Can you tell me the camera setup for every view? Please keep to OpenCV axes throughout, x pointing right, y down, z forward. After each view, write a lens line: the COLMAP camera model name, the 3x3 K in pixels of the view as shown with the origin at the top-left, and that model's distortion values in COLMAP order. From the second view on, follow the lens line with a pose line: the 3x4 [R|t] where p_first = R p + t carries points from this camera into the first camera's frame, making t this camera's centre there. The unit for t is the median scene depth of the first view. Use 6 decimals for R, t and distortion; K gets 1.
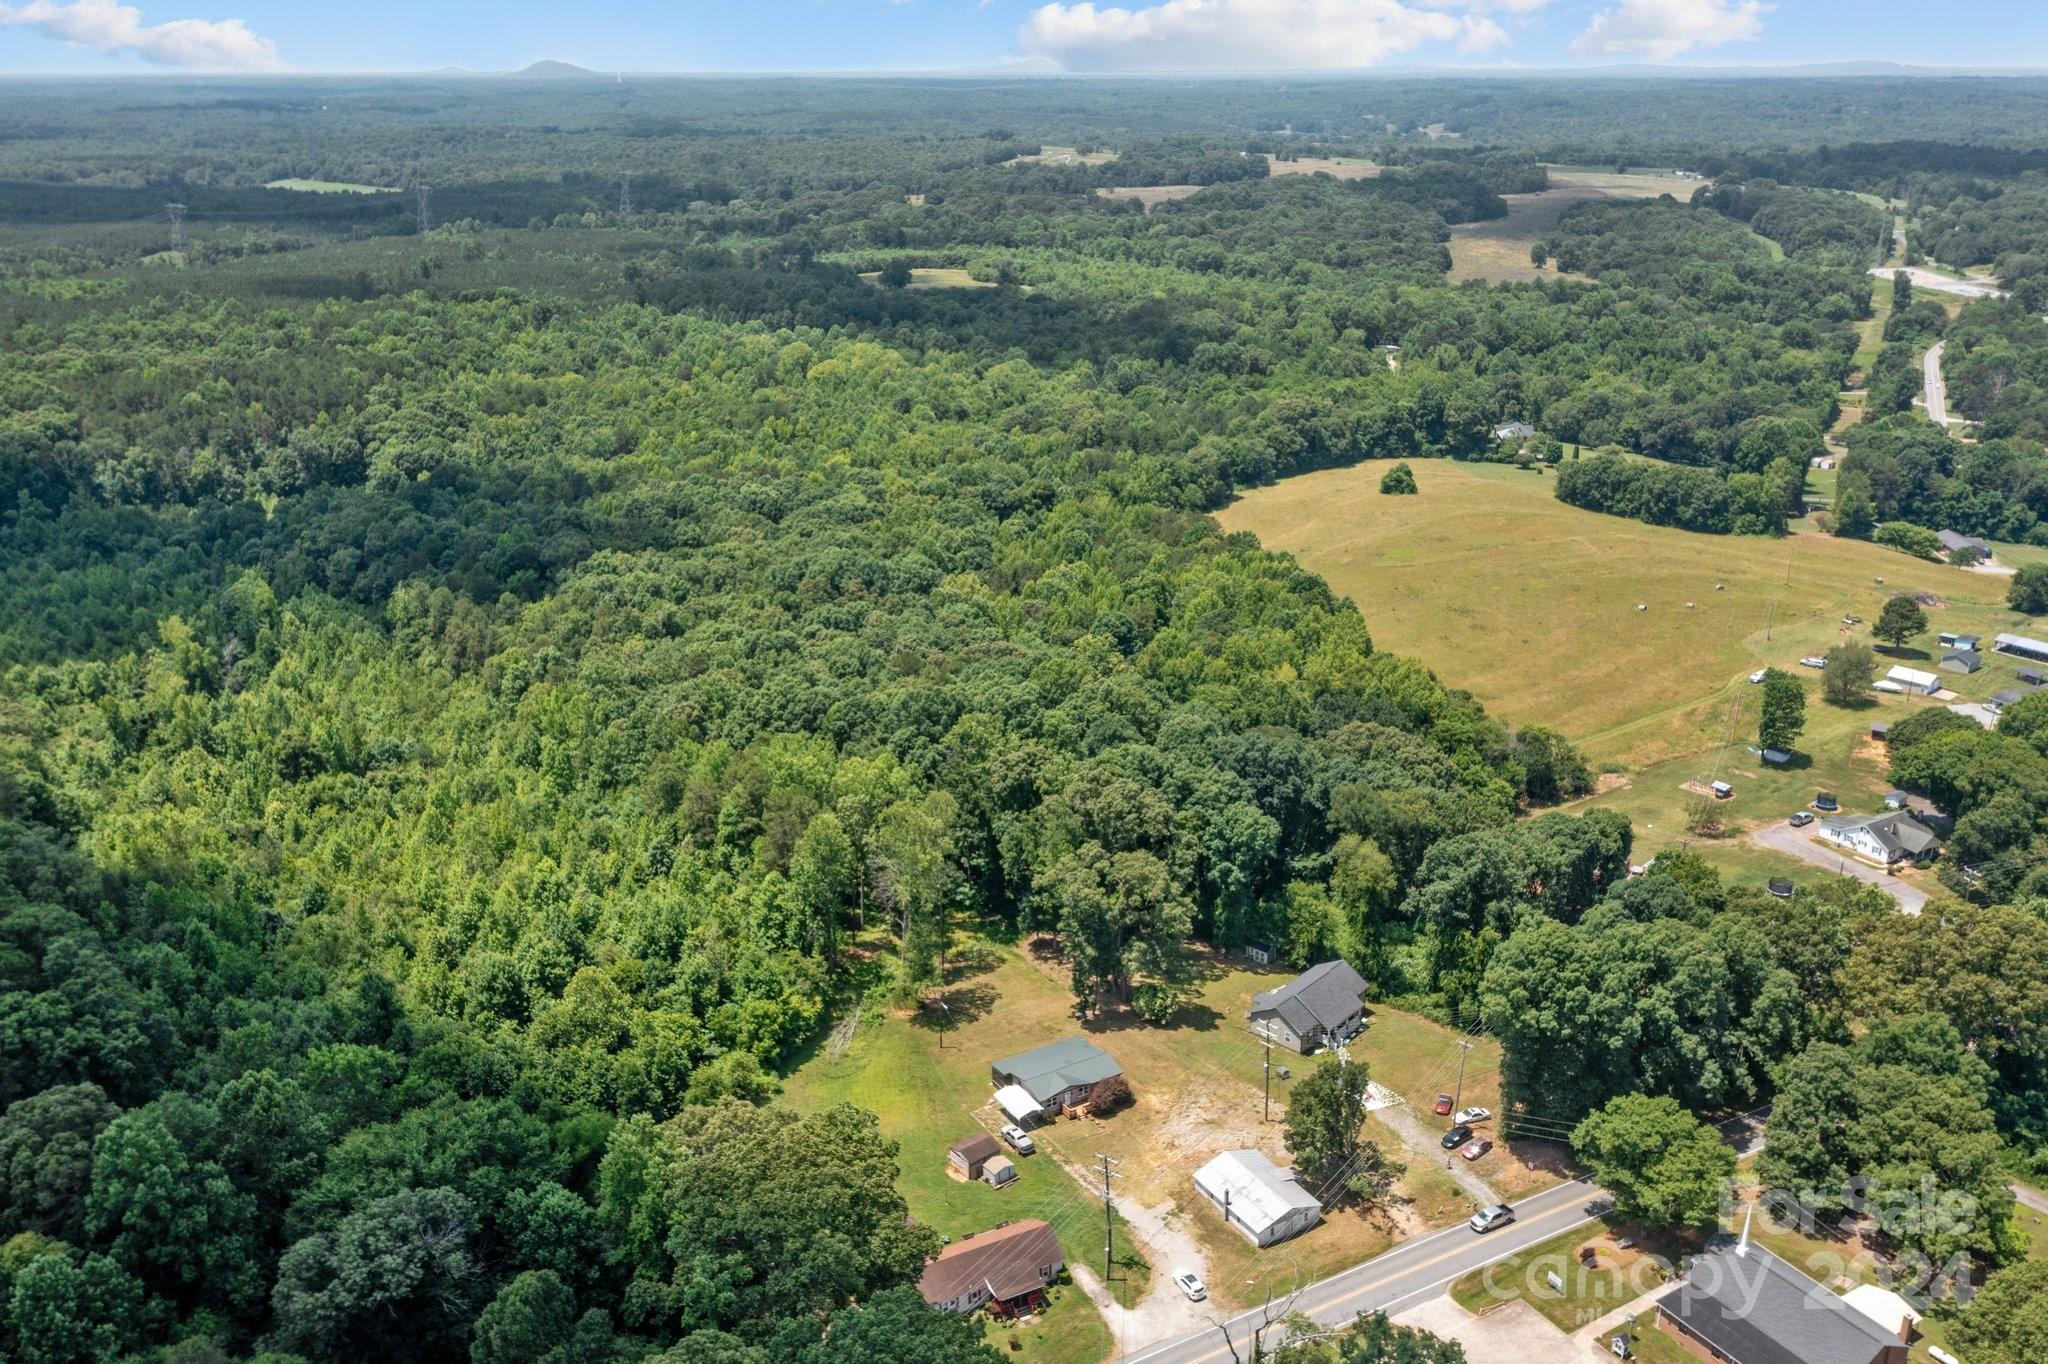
lens RADIAL K [[1653.4, 0, 1014.5], [0, 1653.4, 711.7], [0, 0, 1]] dist [0.000510, 0.003606]
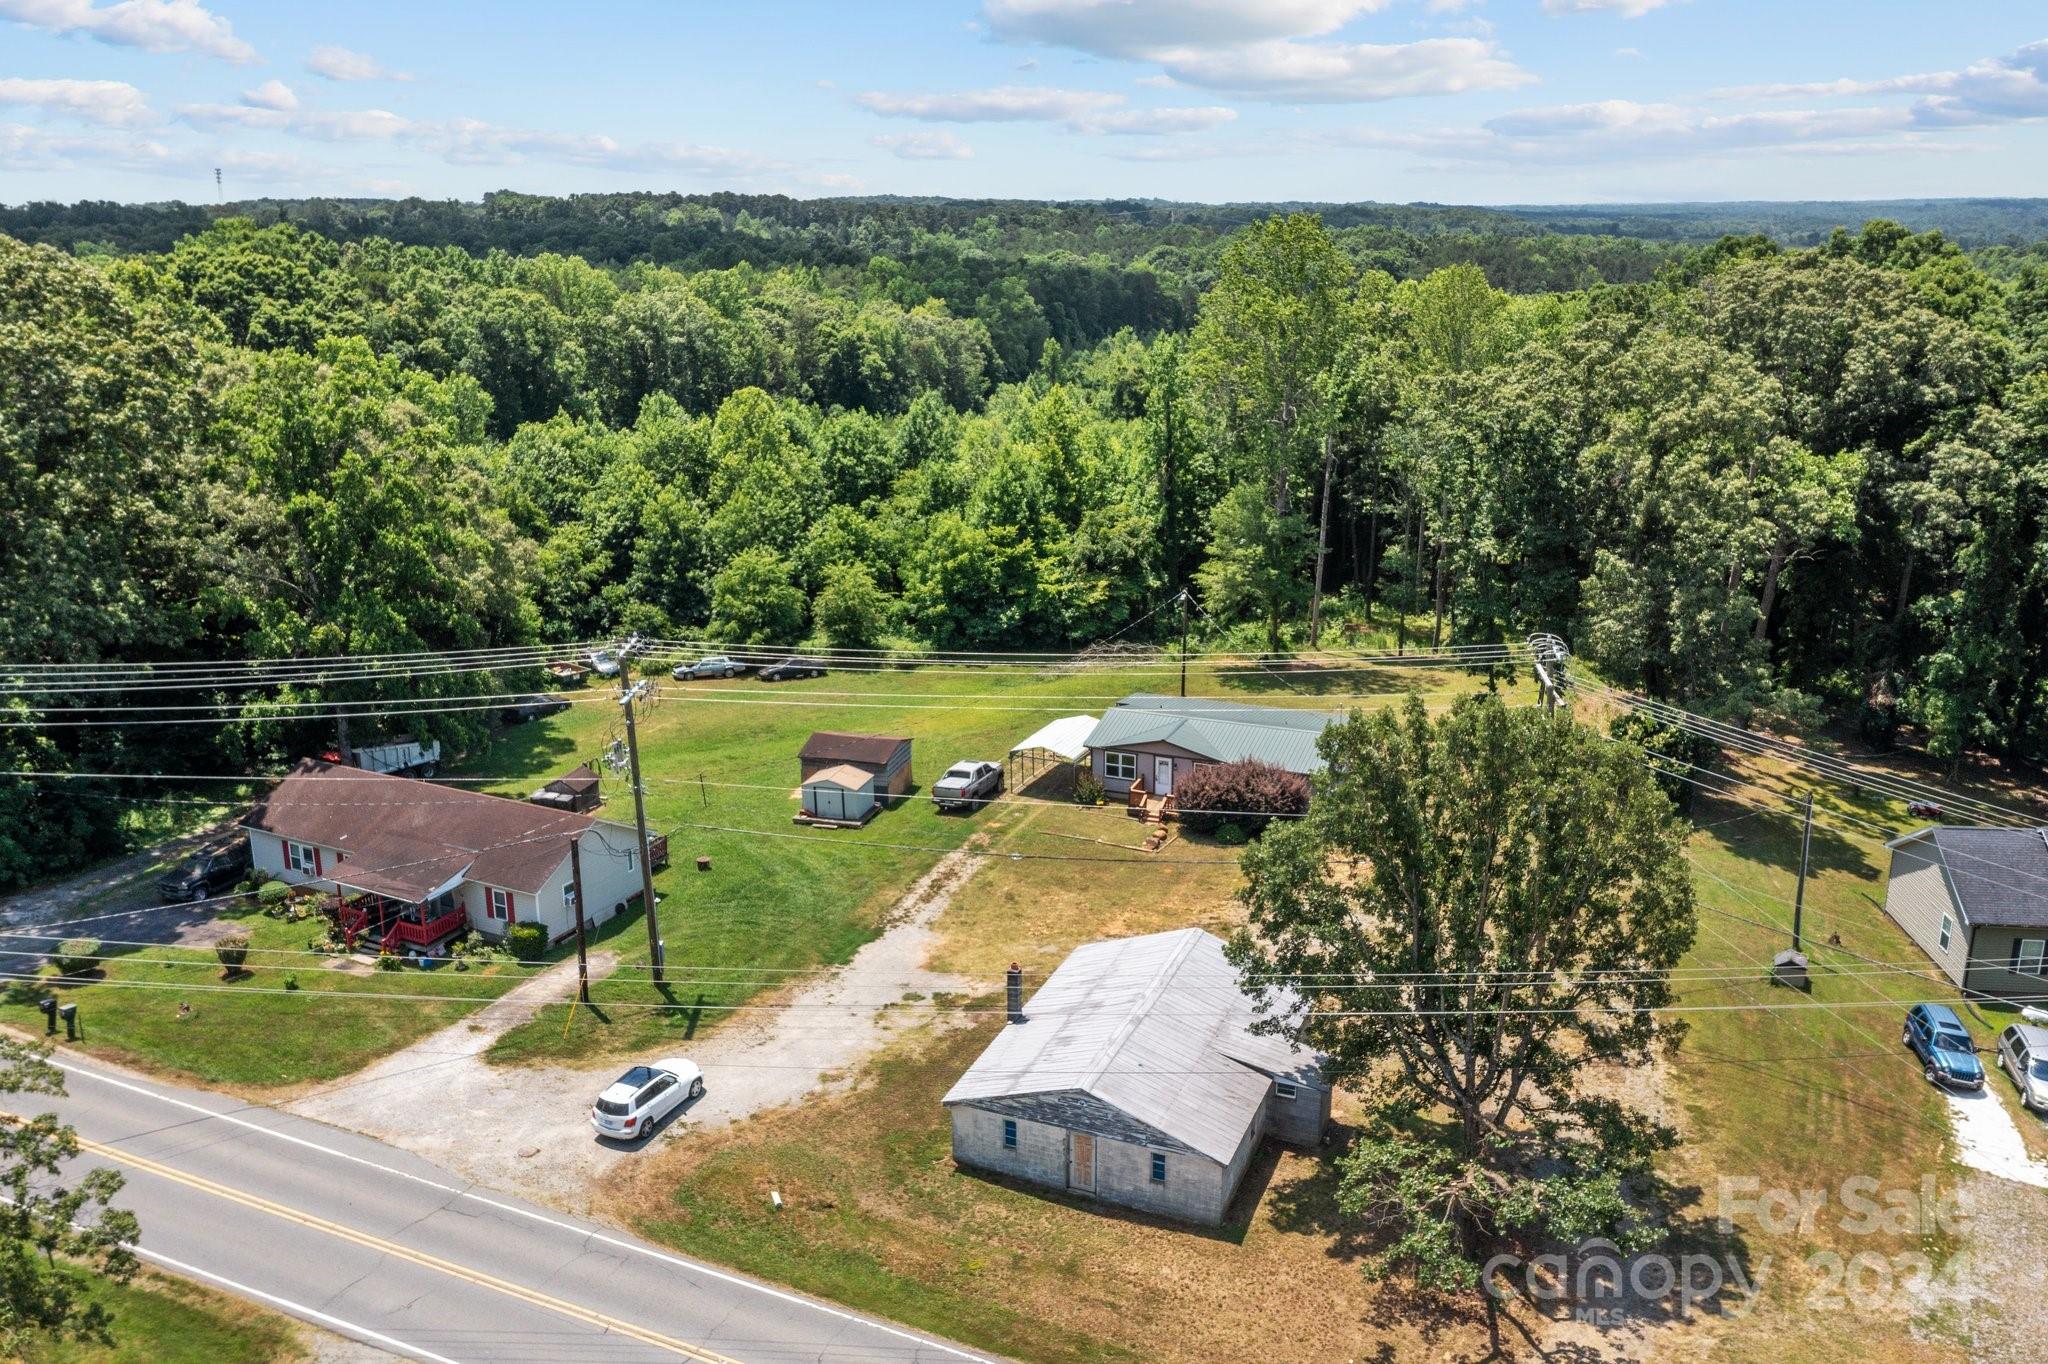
lens RADIAL K [[1634.8, 0, 1024.0], [0, 1634.8, 682.0], [0, 0, 1]] dist [0.002460, 0.006900]
pose [[0.588626, 0.225812, -0.776227, 0.343950], [-0.282392, 0.957142, 0.064300, 0.212924], [0.757479, 0.181352, 0.627166, 0.780024]]
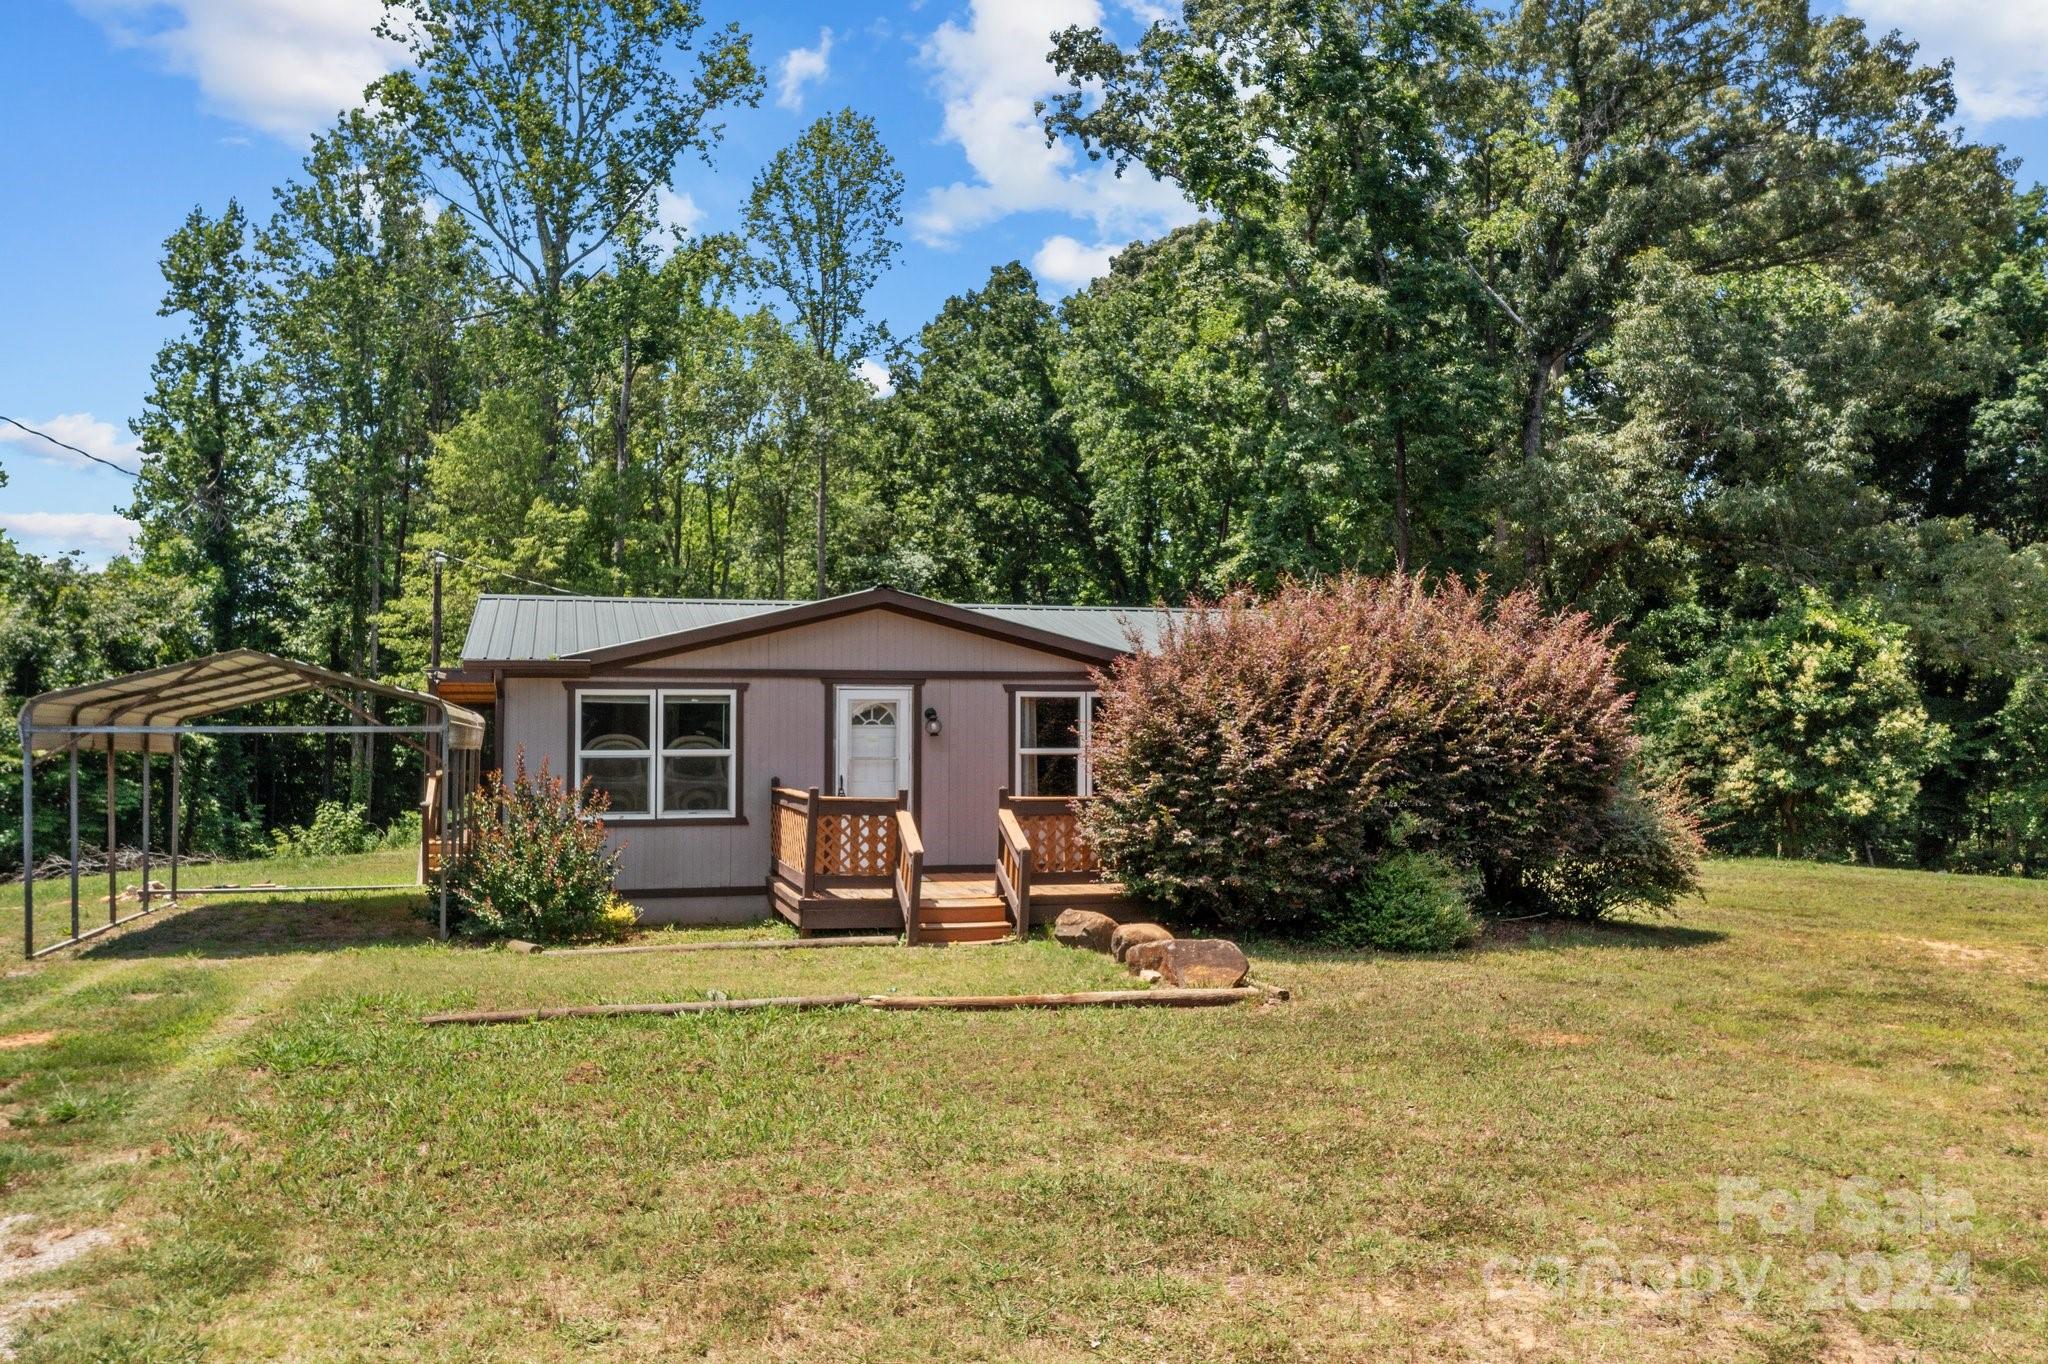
lens RADIAL K [[1653.4, 0, 1014.5], [0, 1653.4, 711.7], [0, 0, 1]] dist [0.000510, 0.003606]
pose [[0.964496, 0.005620, -0.264039, 0.066894], [-0.099460, 0.933896, -0.343433, 0.282508], [0.244654, 0.357501, 0.901297, 1.000534]]
